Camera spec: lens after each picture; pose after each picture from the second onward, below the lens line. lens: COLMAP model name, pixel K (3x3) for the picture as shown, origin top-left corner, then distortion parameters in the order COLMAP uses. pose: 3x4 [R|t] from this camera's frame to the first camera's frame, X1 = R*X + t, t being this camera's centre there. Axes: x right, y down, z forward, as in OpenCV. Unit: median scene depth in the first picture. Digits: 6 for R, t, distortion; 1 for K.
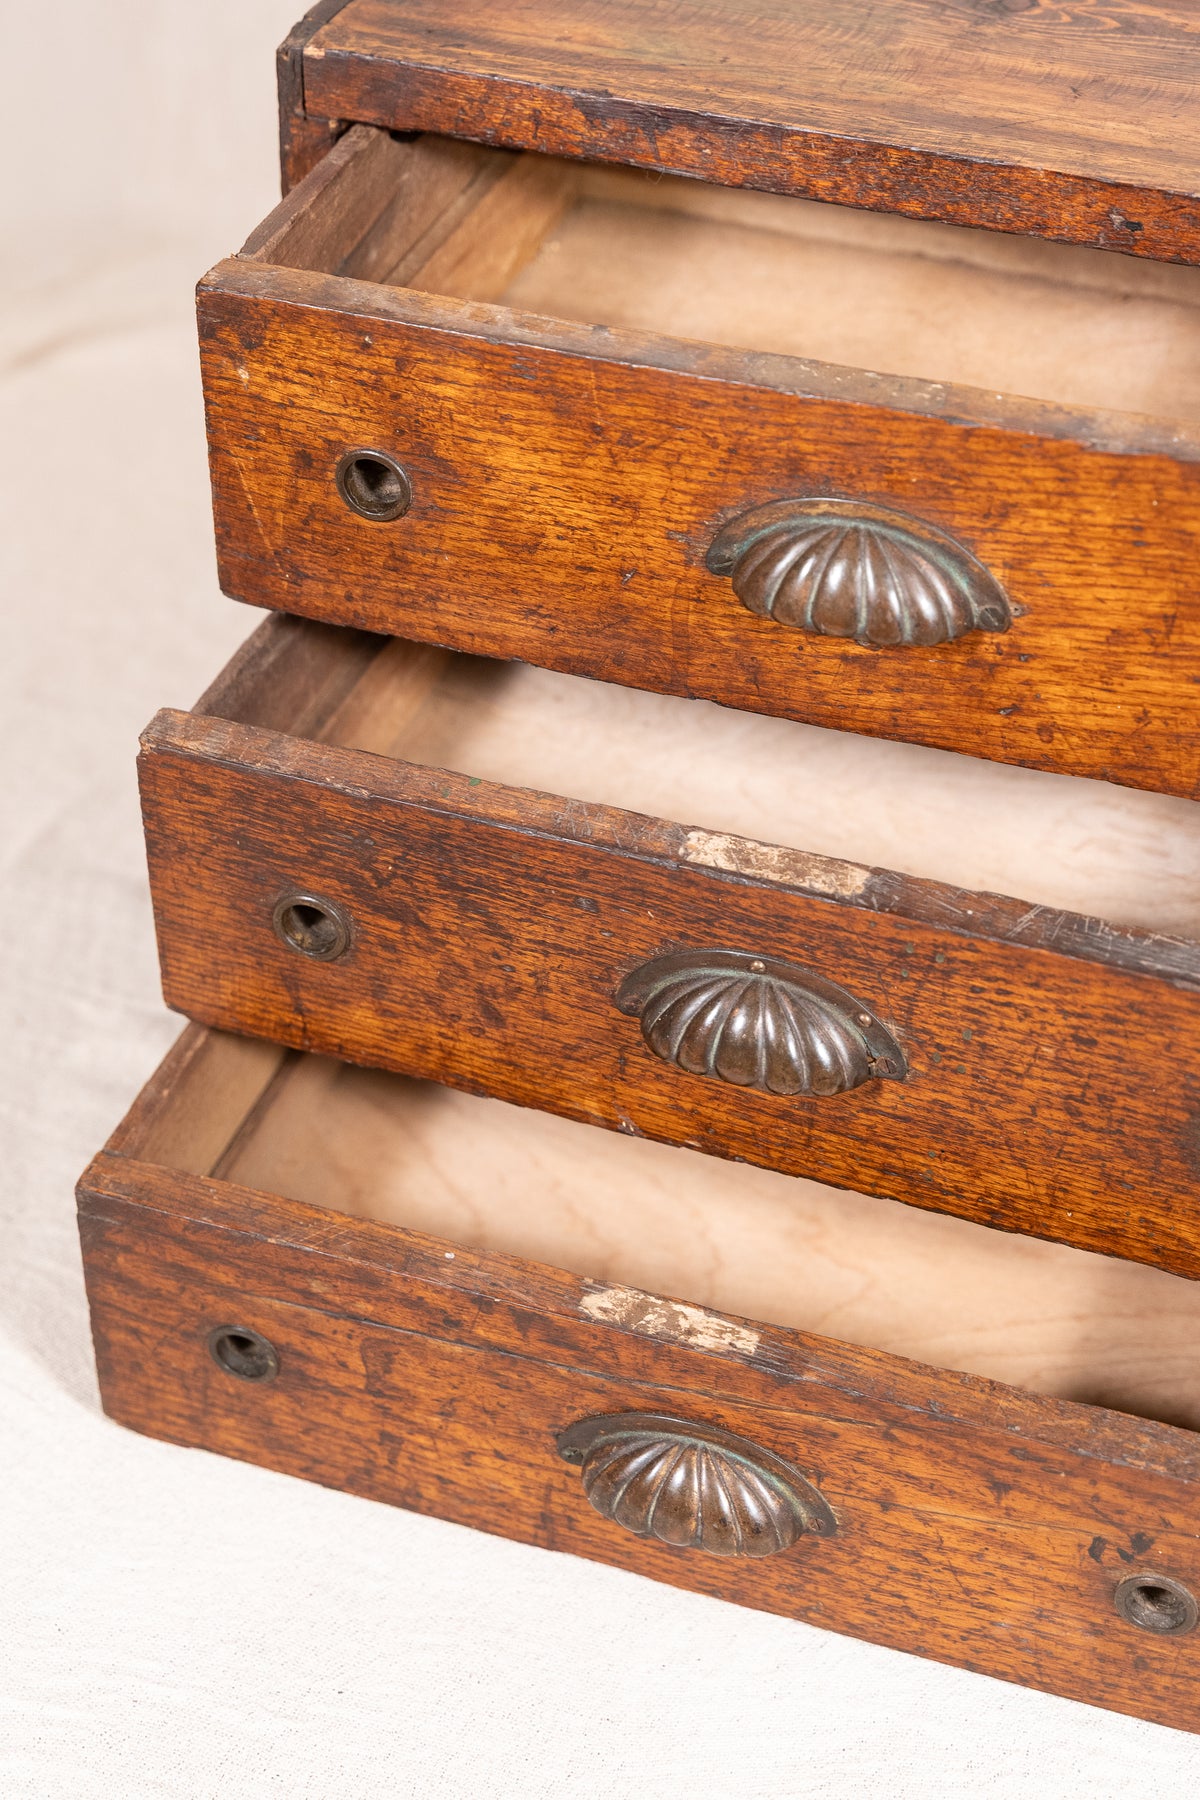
lens RADIAL K [[3607.0, 0, 561.6], [0, 3607.0, 914.1], [0, 0, 1]] dist [0.025510, 0.000000]
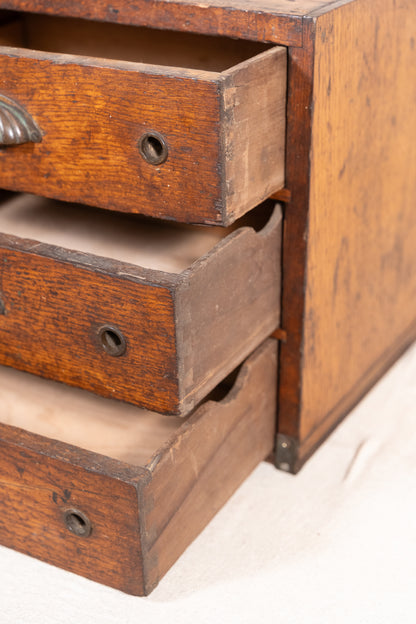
lens RADIAL K [[1159.0, 0, 209.0], [0, 1159.0, 315.8], [0, 0, 1]] dist [0.033712, 0.000000]
pose [[0.985602, 0.057063, -0.159161, 0.381166], [-0.084056, 0.982129, -0.168395, 0.179239], [0.146708, 0.179348, 0.972785, 0.192853]]
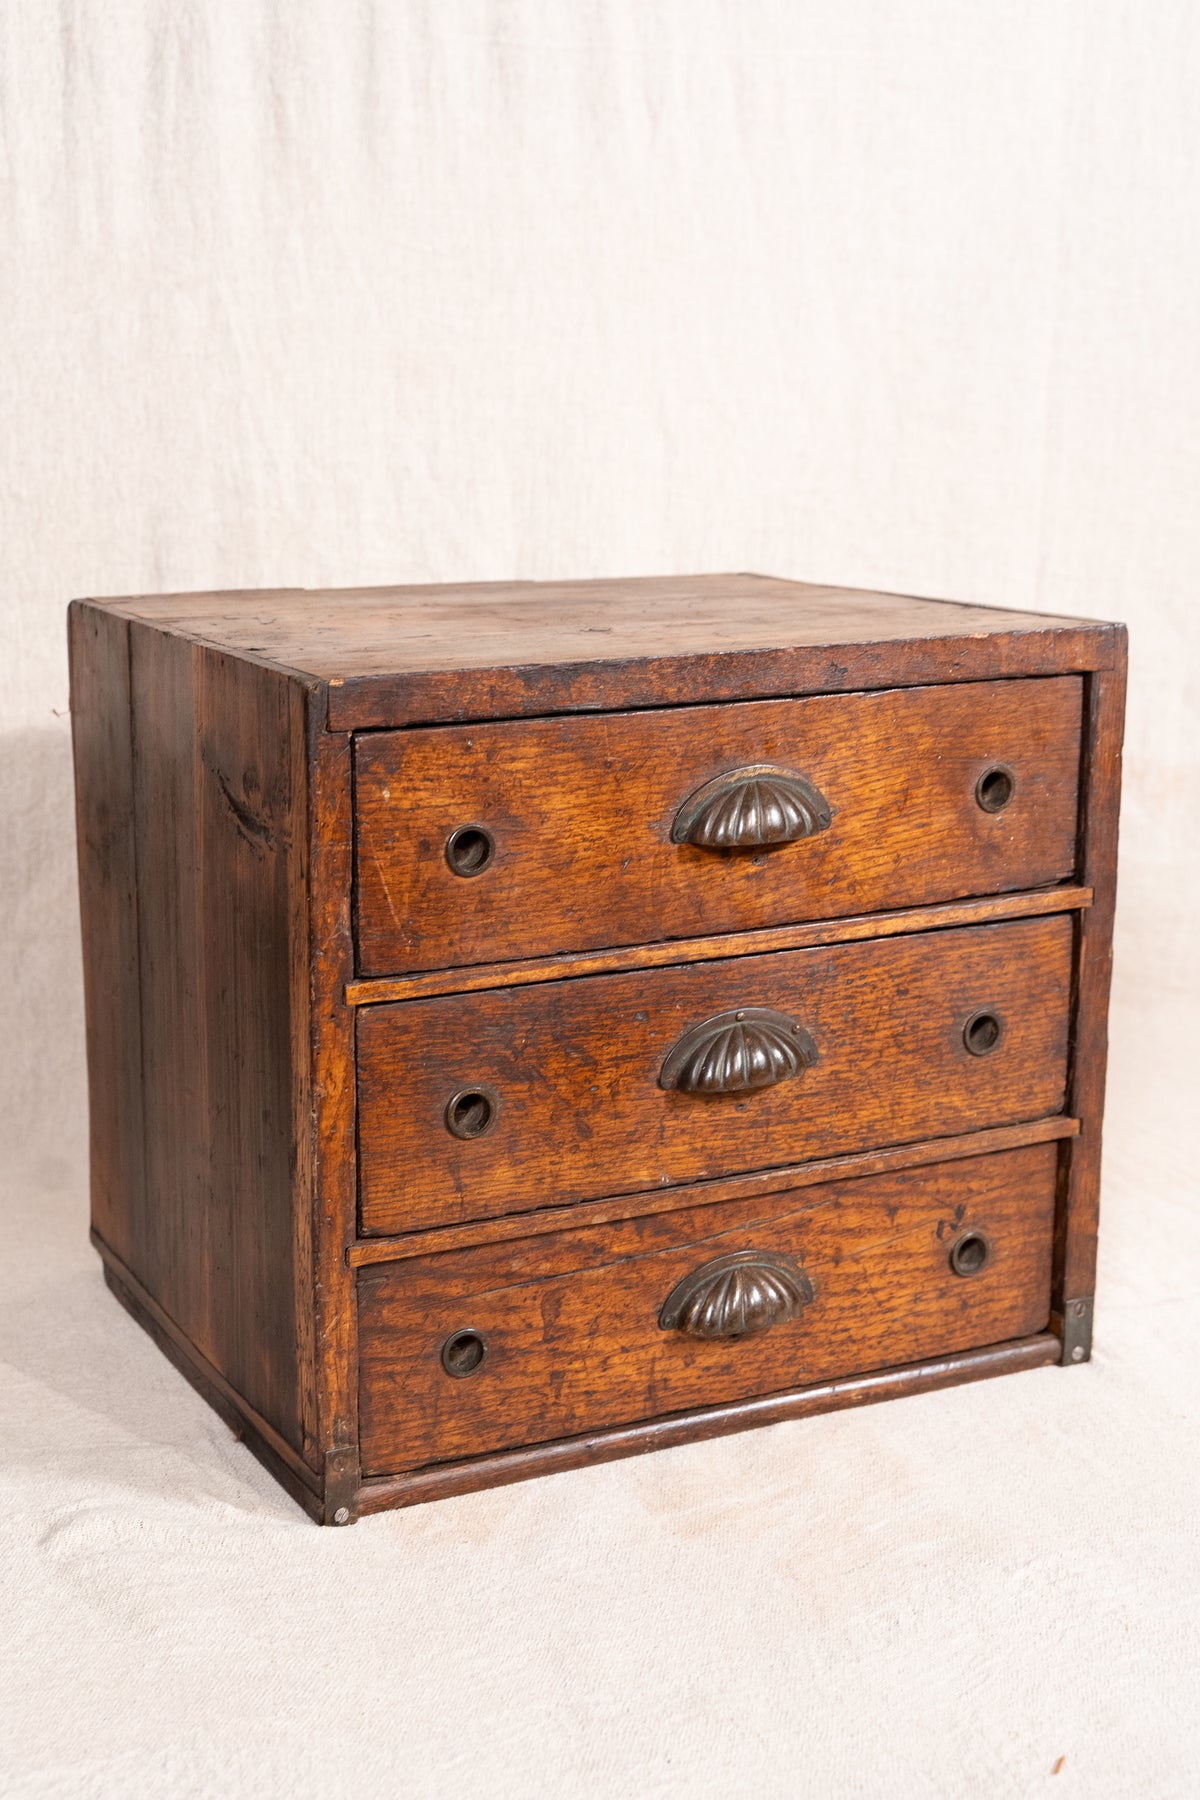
lens RADIAL K [[2540.7, 0, 593.3], [0, 2540.7, 890.0], [0, 0, 1]] dist [-0.055999, 0.000000]
pose [[0.653030, -0.163146, 0.739550, -0.822736], [0.460215, 0.861022, -0.216432, 0.152138], [-0.601459, 0.481689, 0.637356, 0.304120]]
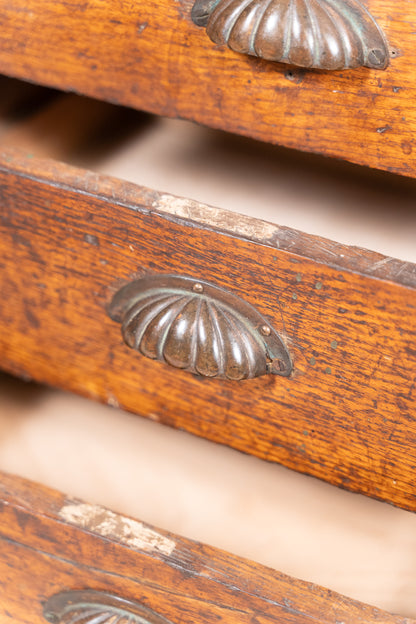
lens RADIAL K [[1373.6, 0, 221.5], [0, 1373.6, 317.8], [0, 0, 1]] dist [0.031045, 0.000000]
pose [[0.994196, 0.103119, -0.030675, 0.082236], [-0.105928, 0.988100, -0.111526, 0.088011], [0.018809, 0.114128, 0.993288, 0.443233]]
